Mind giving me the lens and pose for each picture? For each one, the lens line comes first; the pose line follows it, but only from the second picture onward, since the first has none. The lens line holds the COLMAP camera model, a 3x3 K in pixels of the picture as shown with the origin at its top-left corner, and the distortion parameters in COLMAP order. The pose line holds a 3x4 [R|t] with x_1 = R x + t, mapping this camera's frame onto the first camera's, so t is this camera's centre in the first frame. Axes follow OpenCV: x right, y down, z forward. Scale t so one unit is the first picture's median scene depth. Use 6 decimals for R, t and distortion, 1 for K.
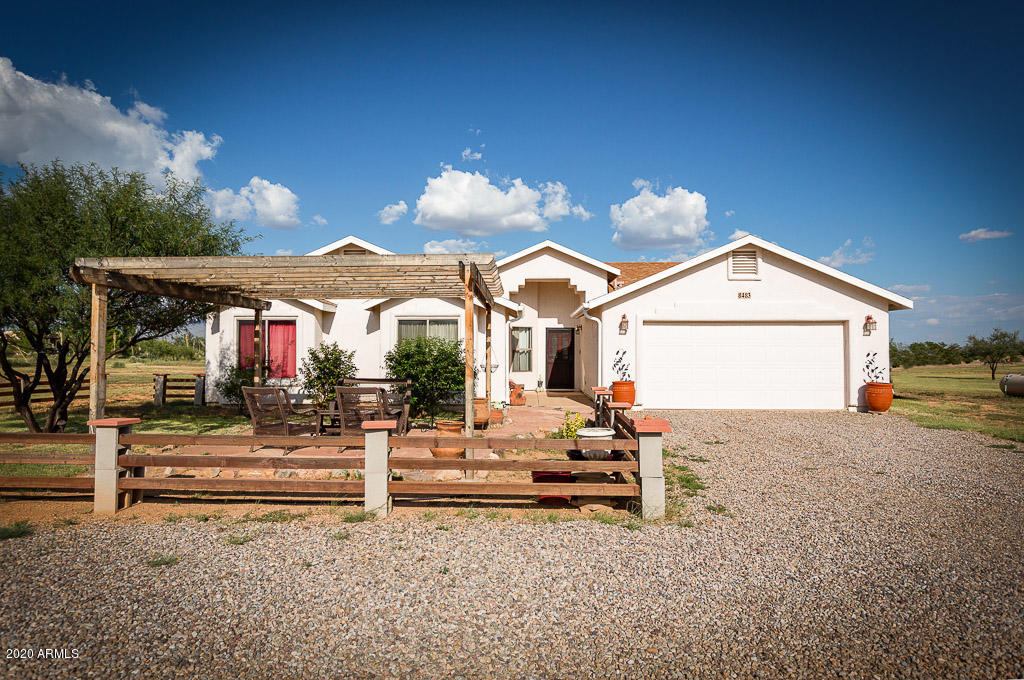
lens RADIAL K [[623.7, 0, 512.0], [0, 623.7, 340.0], [0, 0, 1]] dist [0.000745, 0.000124]
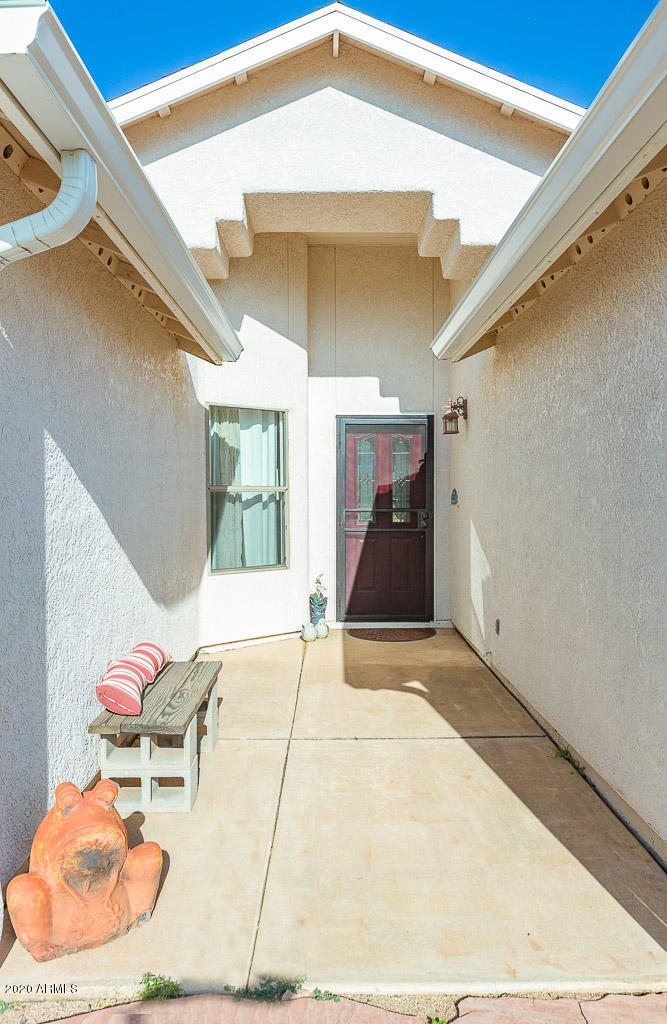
lens RADIAL K [[747.9, 0, 333.5], [0, 747.9, 512.0], [0, 0, 1]] dist [0.000617, -0.000029]
pose [[0.999820, -0.001832, 0.018864, 0.052698], [0.000903, 0.998791, 0.049155, 0.009683], [-0.018931, -0.049129, 0.998613, 0.750284]]
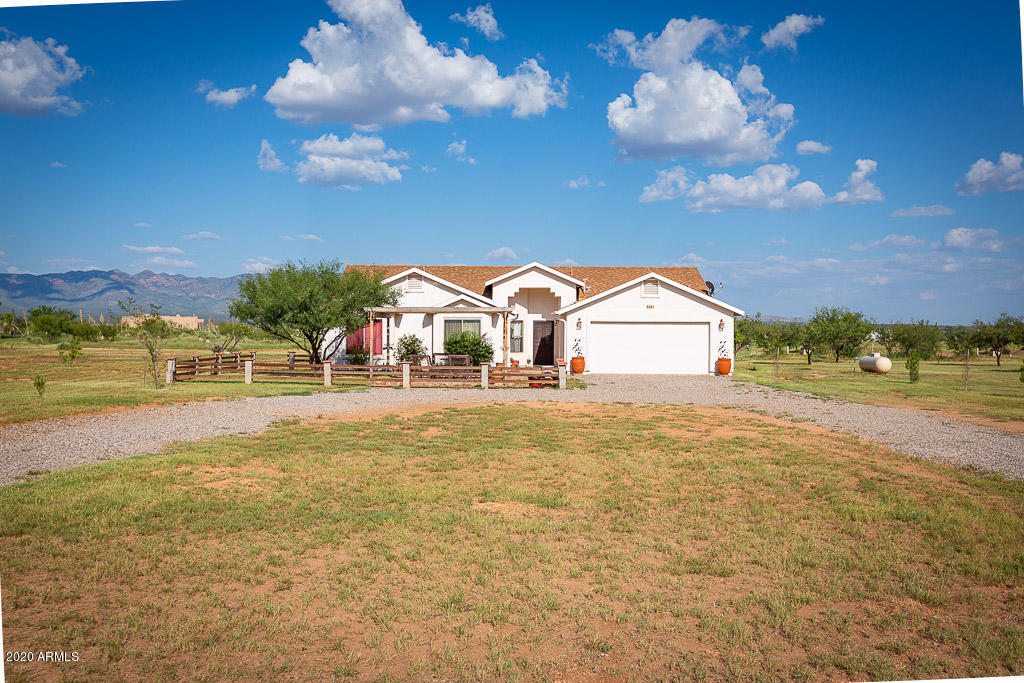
lens RADIAL K [[1026.0, 0, 512.0], [0, 1026.0, 341.5], [0, 0, 1]] dist [0.000035, -0.000260]
pose [[0.999442, 0.004218, 0.033133, -0.077321], [-0.005240, 0.999511, 0.030836, -0.049848], [-0.032987, -0.030993, 0.998975, -1.440927]]
